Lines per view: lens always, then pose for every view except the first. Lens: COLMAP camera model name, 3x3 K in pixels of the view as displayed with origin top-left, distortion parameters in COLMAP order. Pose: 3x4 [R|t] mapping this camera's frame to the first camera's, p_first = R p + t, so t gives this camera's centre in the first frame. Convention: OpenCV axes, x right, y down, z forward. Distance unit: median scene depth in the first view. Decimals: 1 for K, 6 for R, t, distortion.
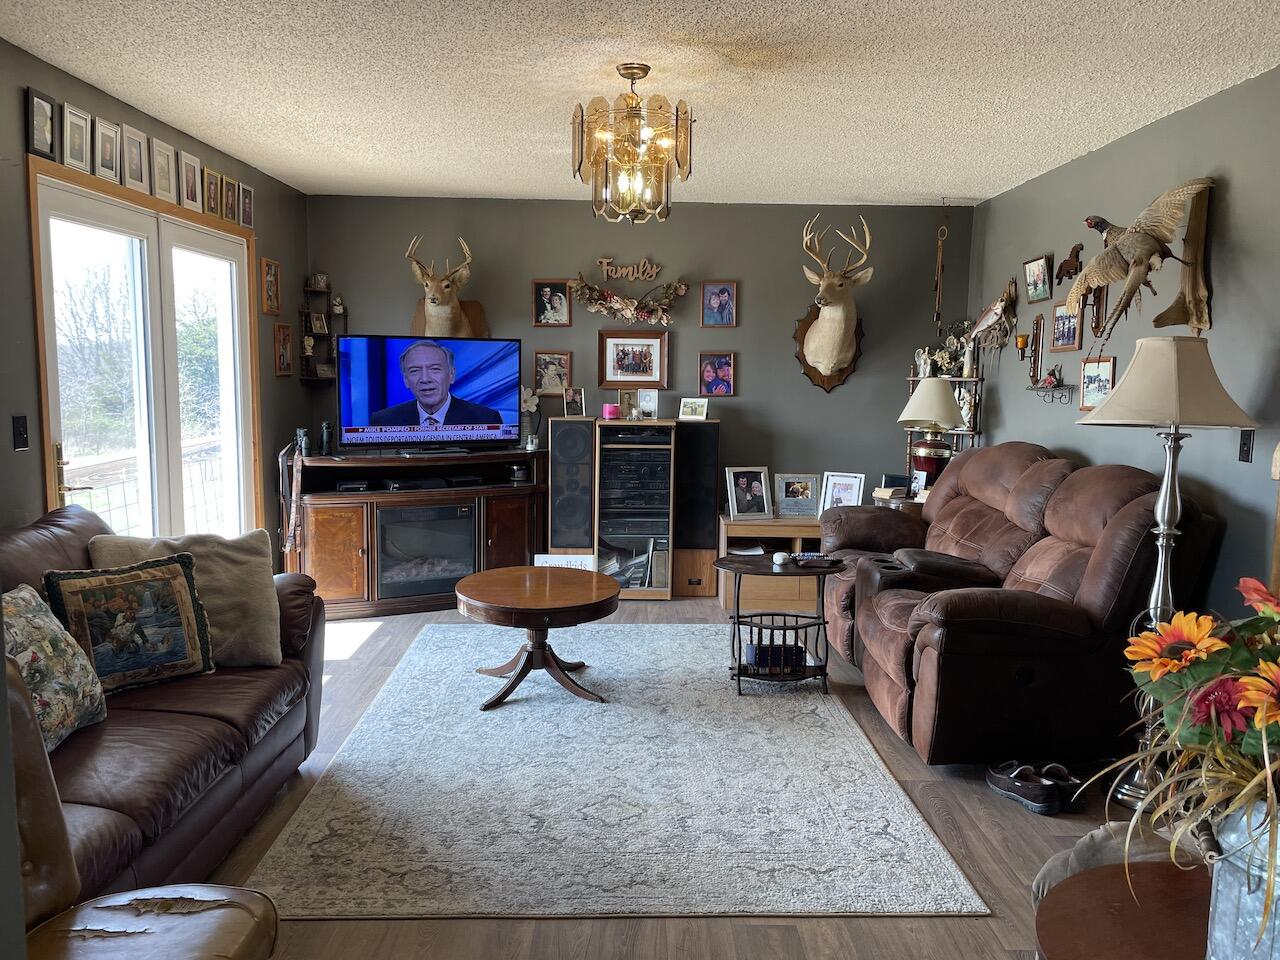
lens RADIAL K [[982.4, 0, 640.0], [0, 982.4, 480.0], [0, 0, 1]] dist [0.102077, -0.153081]
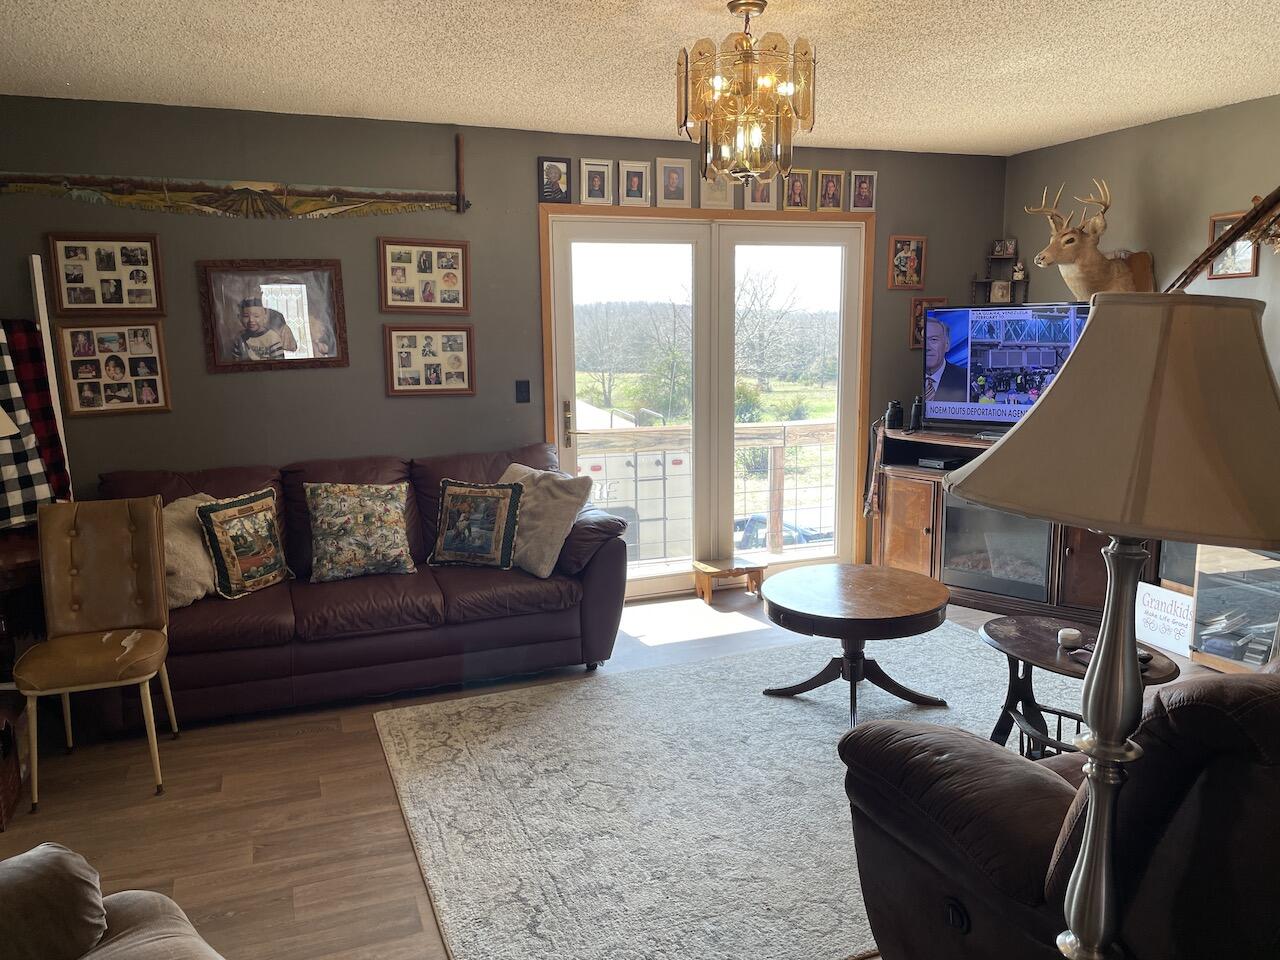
lens RADIAL K [[968.9, 0, 645.7], [0, 968.9, 471.1], [0, 0, 1]] dist [0.106380, -0.148772]
pose [[0.344608, 0.122732, -0.930689, 0.784899], [-0.091433, 0.991091, 0.096842, -0.082142], [0.934283, 0.051723, 0.352760, 0.615308]]
